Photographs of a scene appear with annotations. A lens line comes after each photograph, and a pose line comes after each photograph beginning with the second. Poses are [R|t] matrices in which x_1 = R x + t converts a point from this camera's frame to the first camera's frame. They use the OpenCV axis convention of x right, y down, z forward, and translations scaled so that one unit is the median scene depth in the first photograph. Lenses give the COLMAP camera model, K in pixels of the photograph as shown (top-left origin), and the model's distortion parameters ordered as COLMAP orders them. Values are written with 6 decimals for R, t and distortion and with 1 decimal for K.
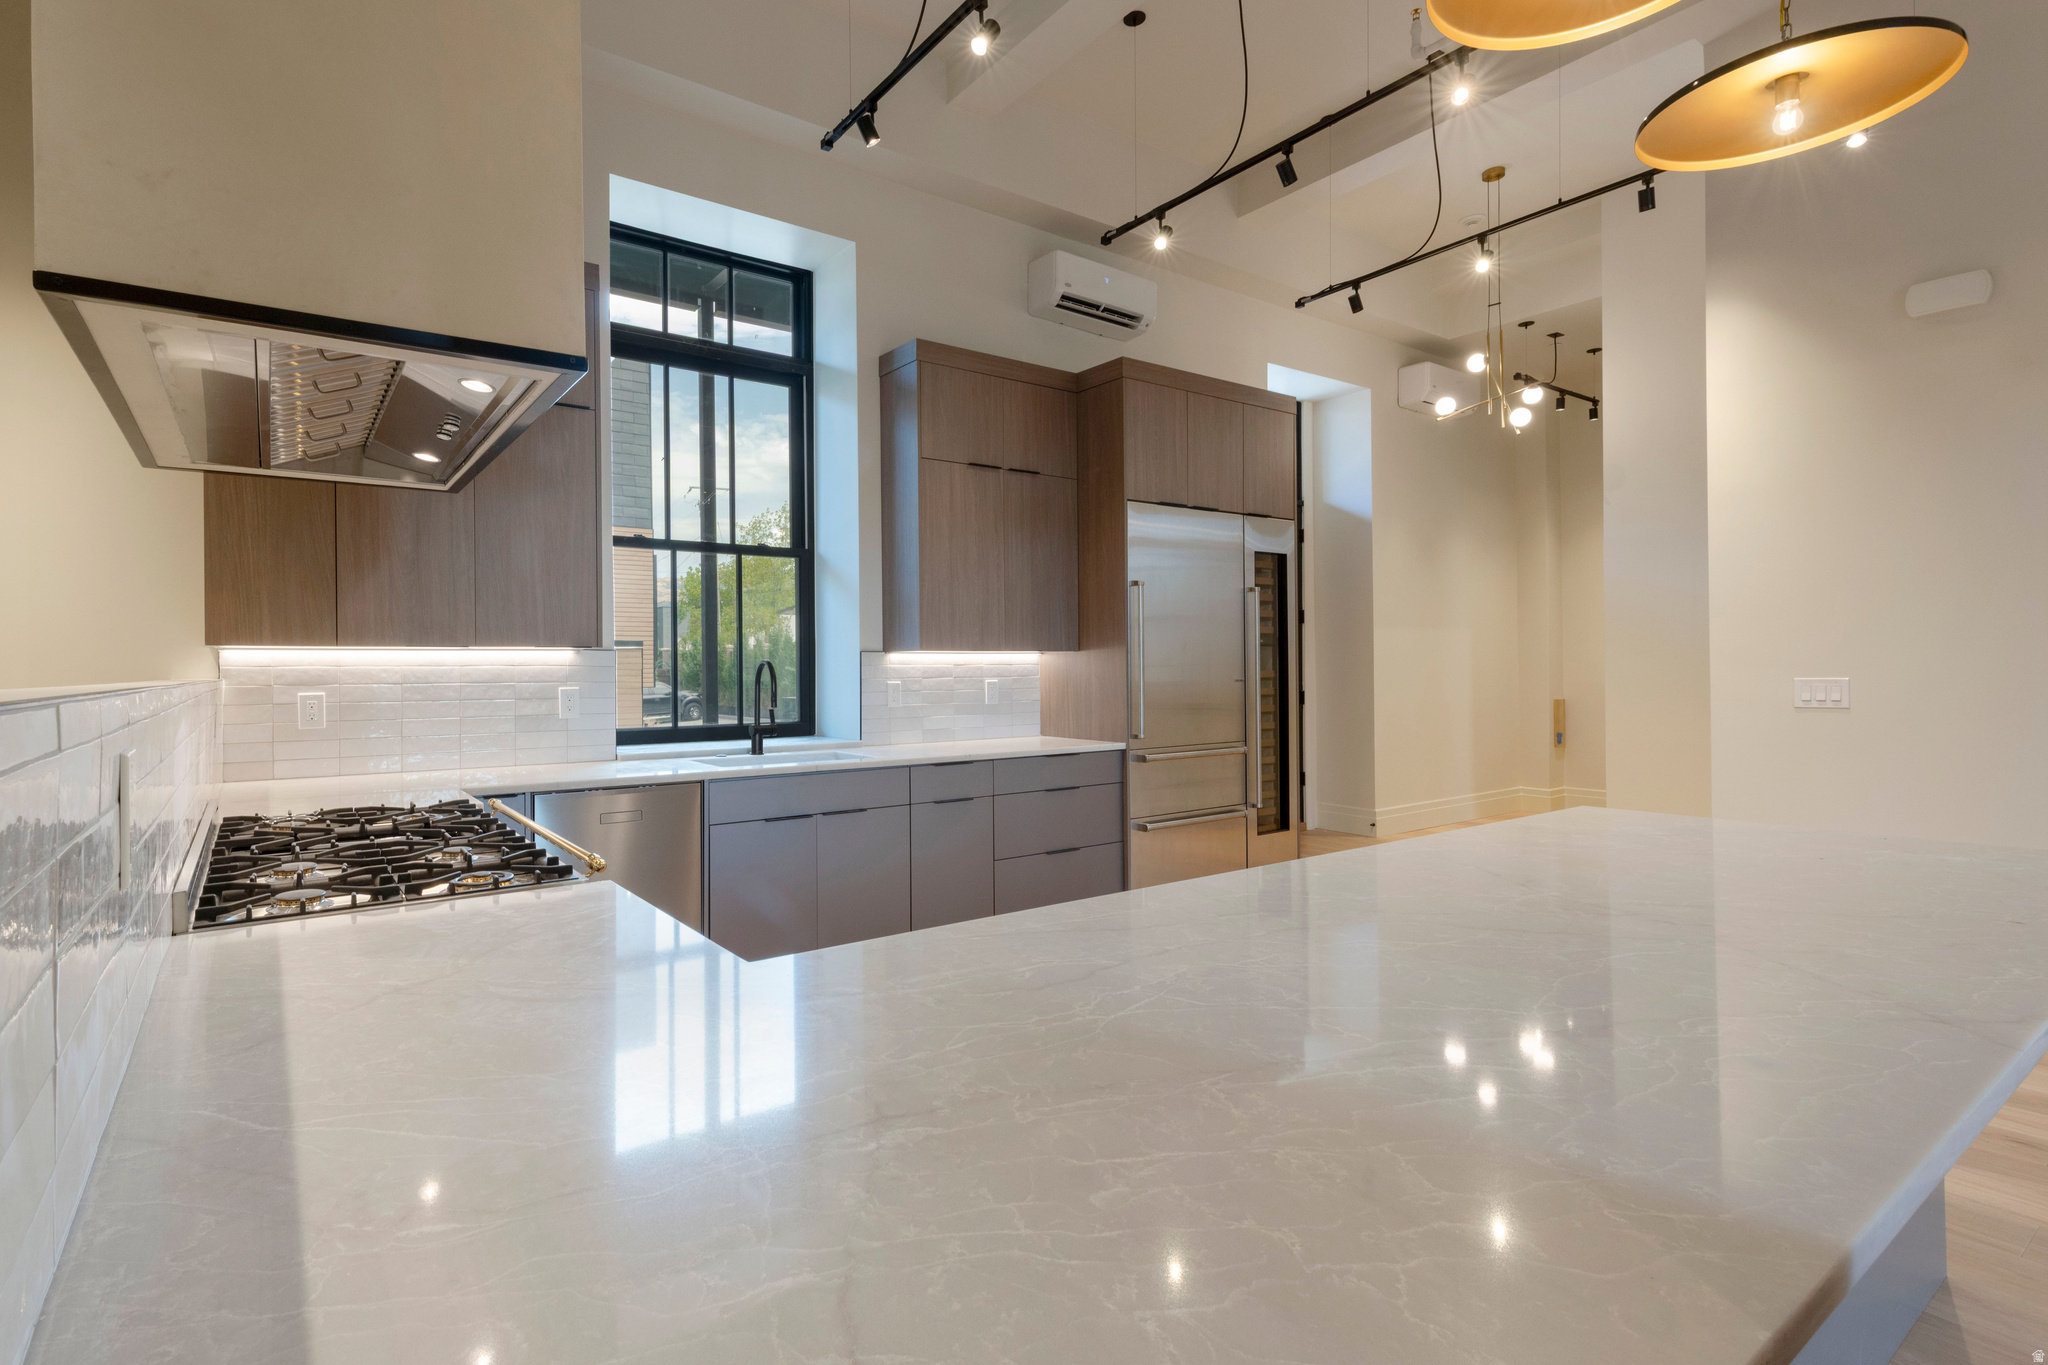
lens RADIAL K [[962.0, 0, 896.9], [0, 962.0, 674.7], [0, 0, 1]] dist [-0.001342, 0.000847]
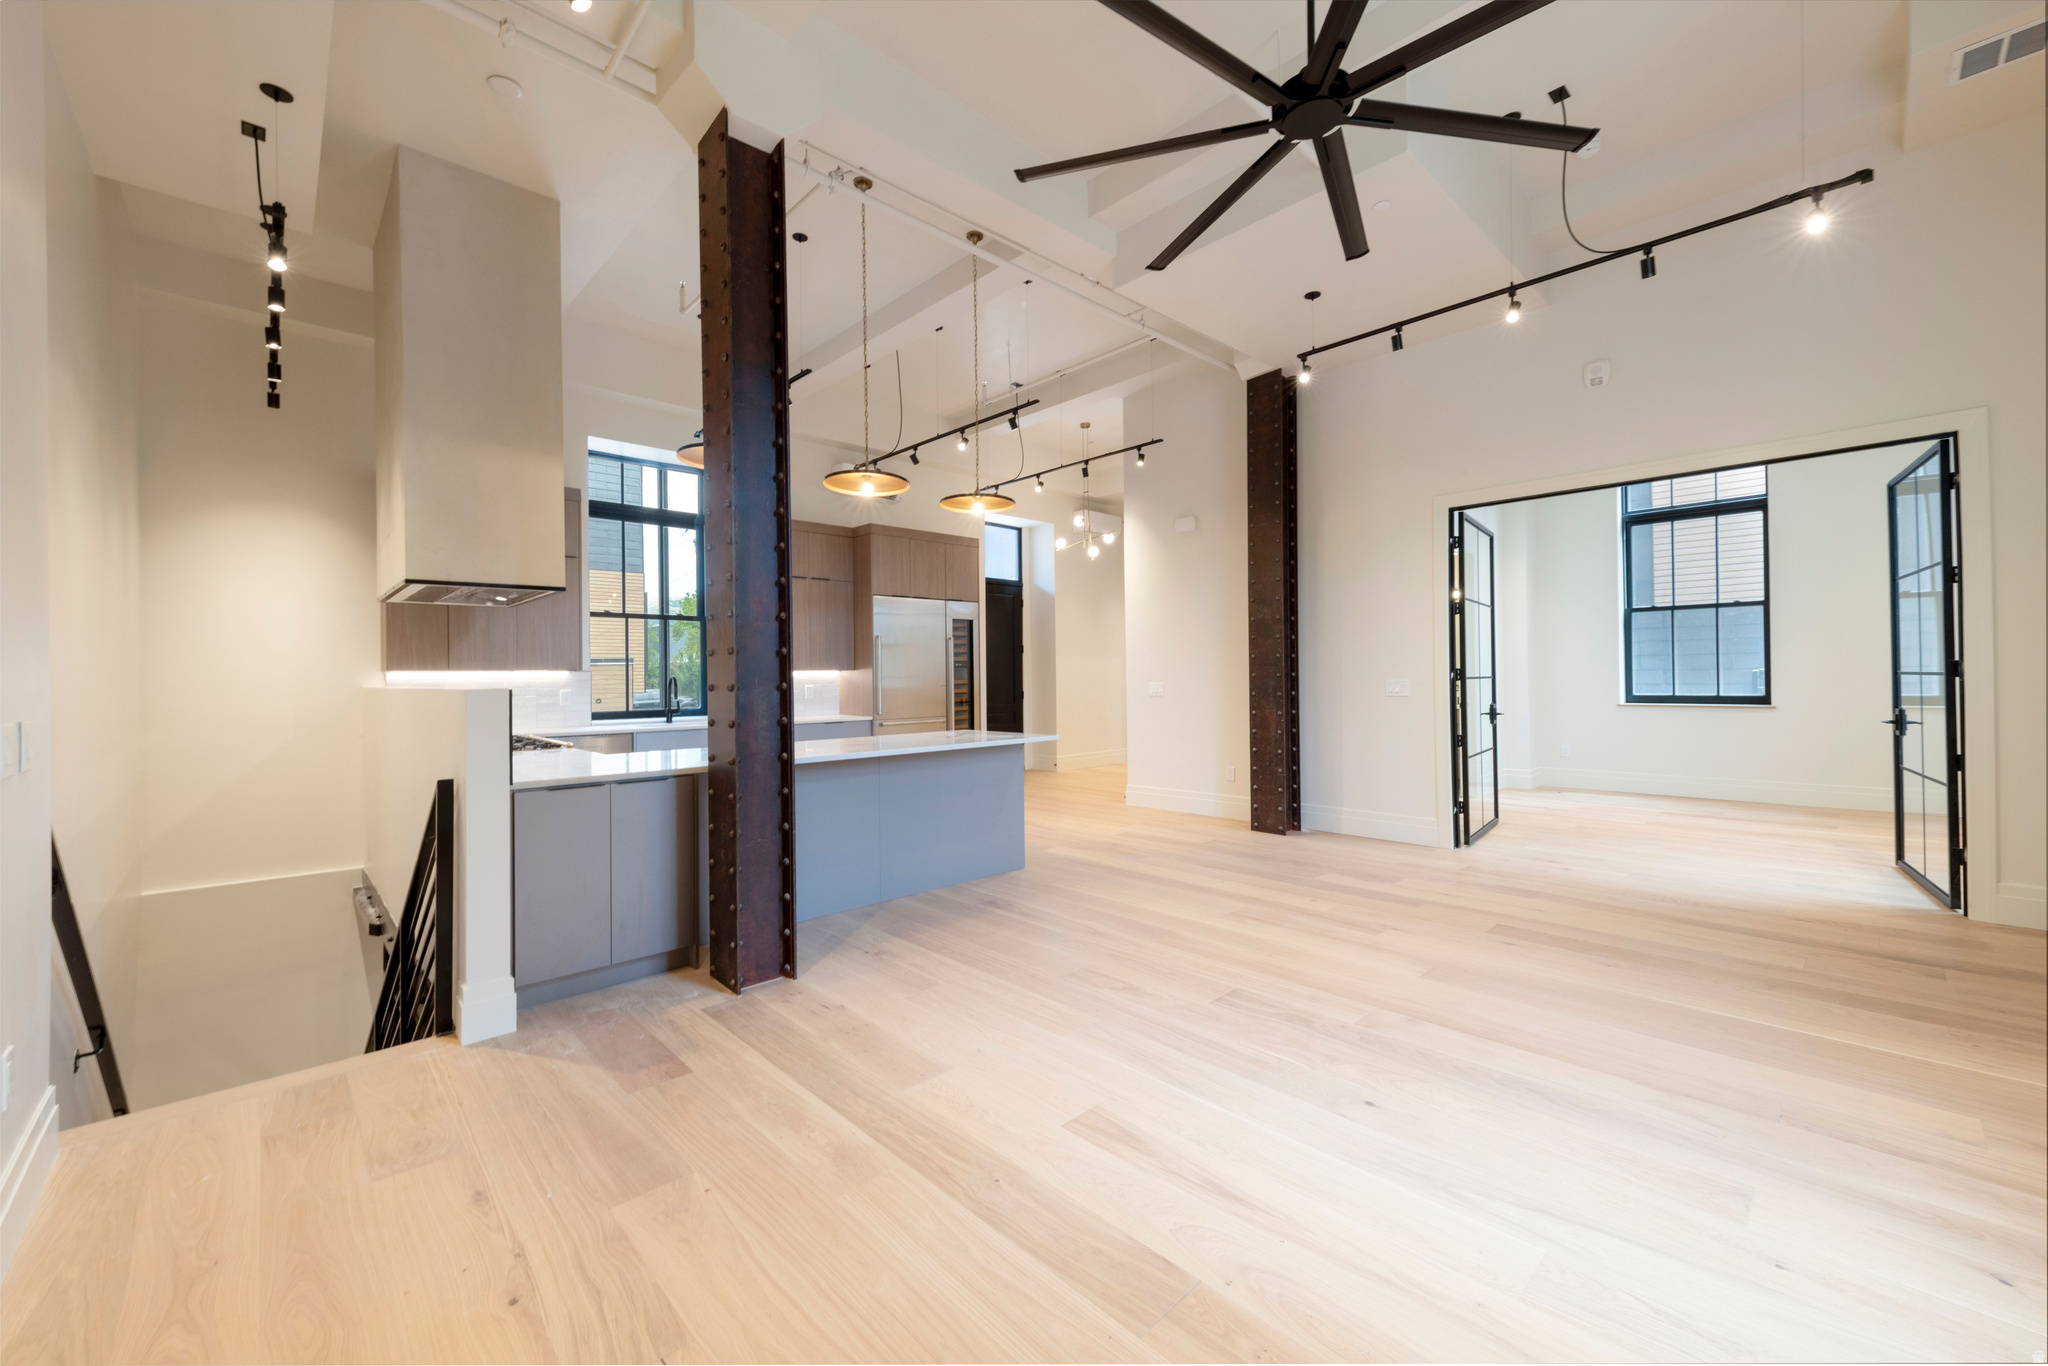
lens RADIAL K [[797.9, 0, 1028.5], [0, 797.9, 670.0], [0, 0, 1]] dist [0.012383, -0.003699]
pose [[0.983234, -0.001000, 0.182347, 0.247561], [0.003770, 0.999883, -0.014841, -0.000133], [-0.182310, 0.015280, 0.983122, -0.666772]]
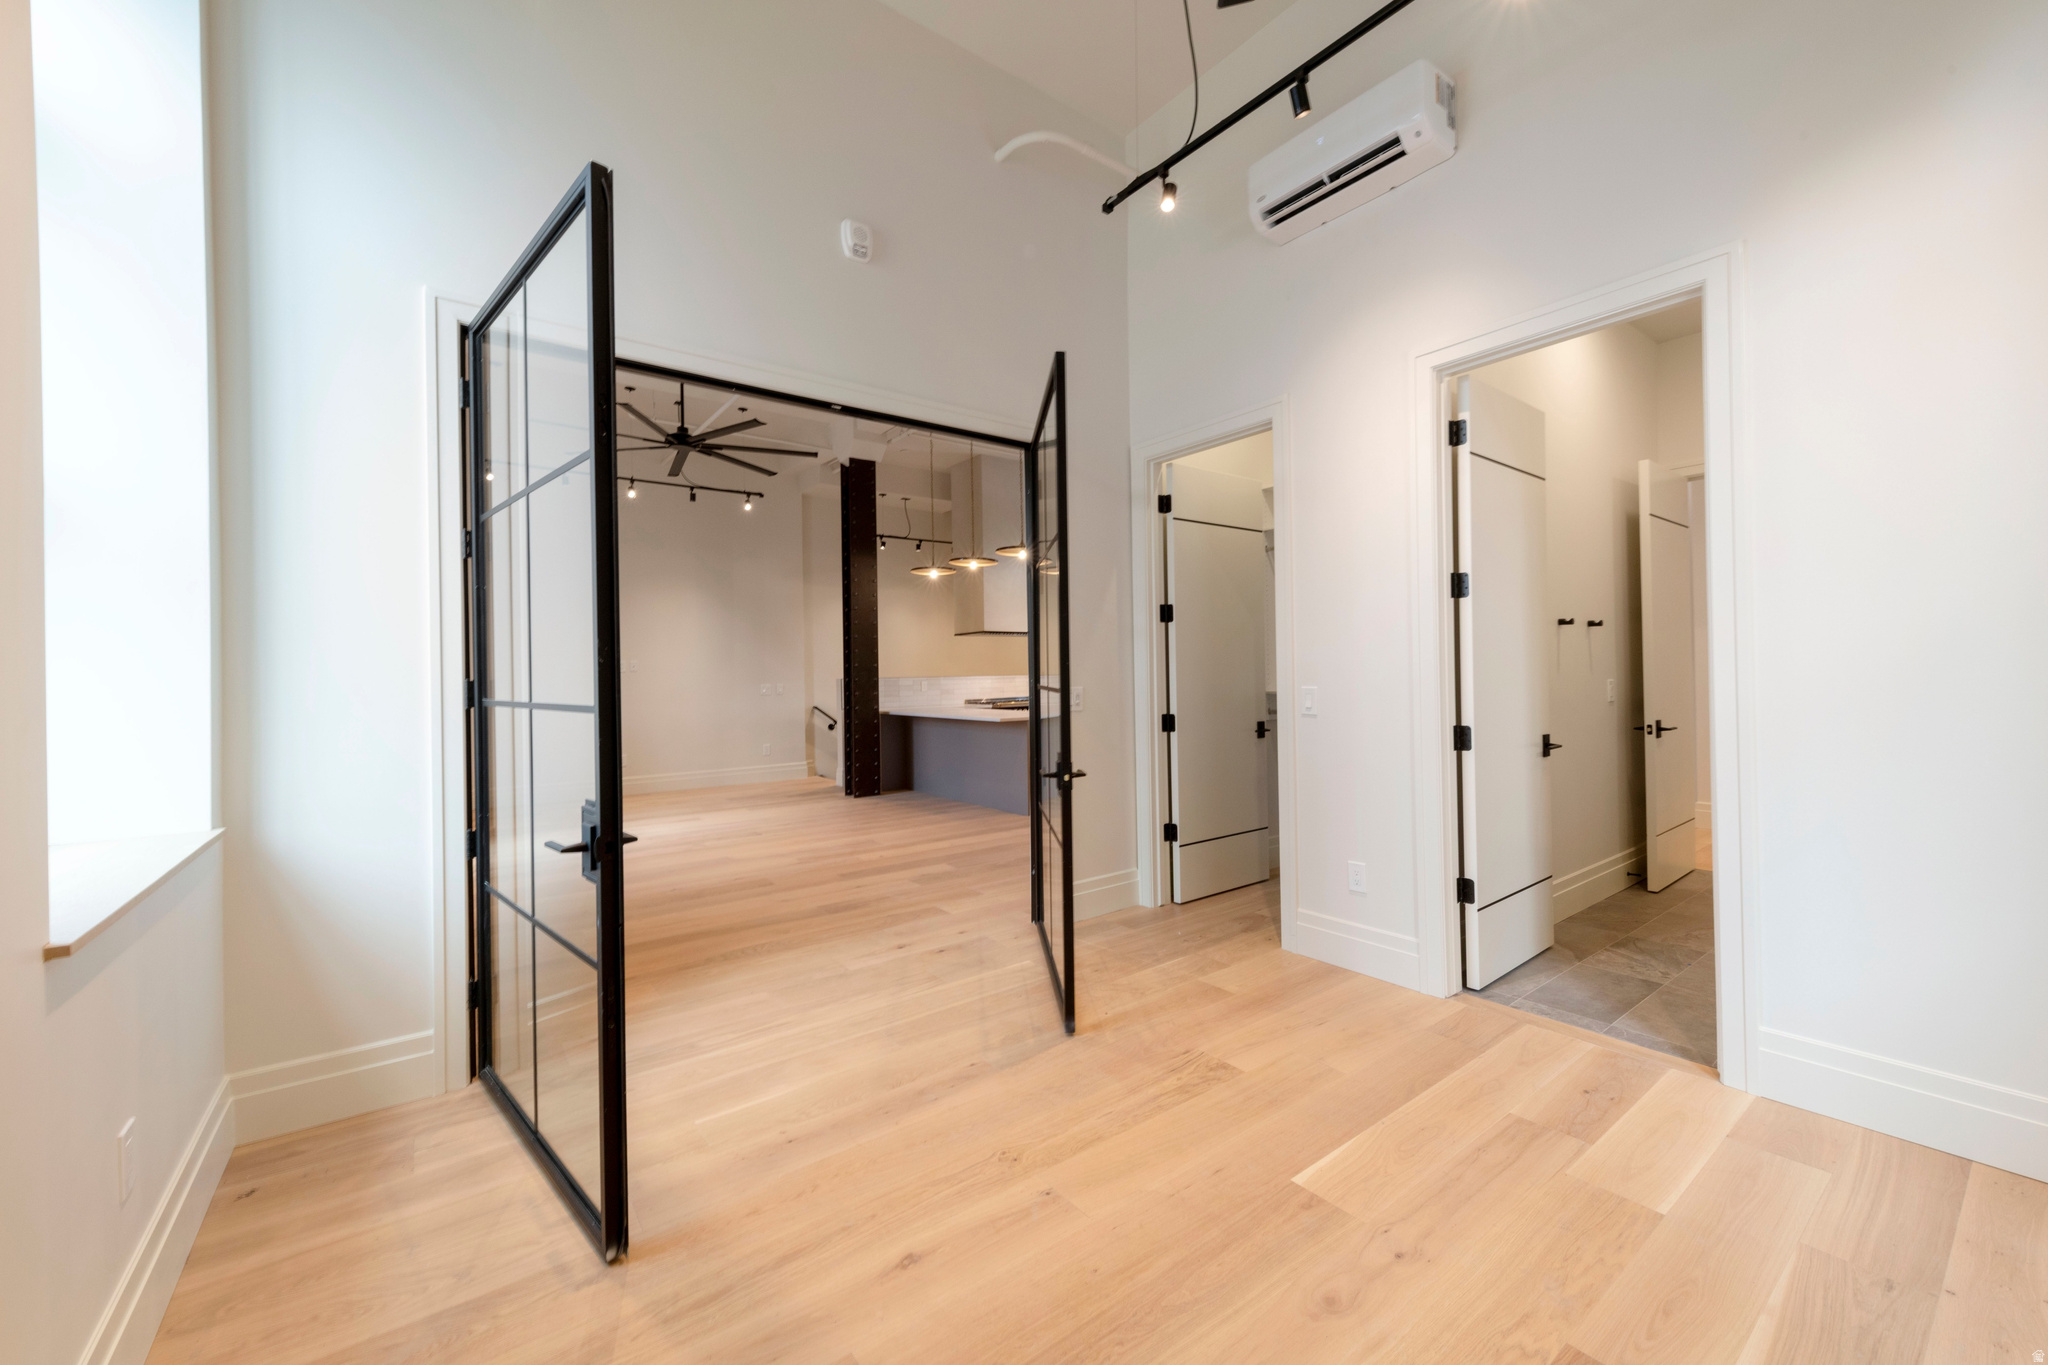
lens RADIAL K [[797.9, 0, 1027.8], [0, 797.9, 670.7], [0, 0, 1]] dist [0.012383, -0.003699]
pose [[0.071522, 0.007201, -0.997413, 1.897267], [0.010876, 0.999909, 0.007999, -0.025550], [0.997380, -0.011420, 0.071437, 0.304602]]
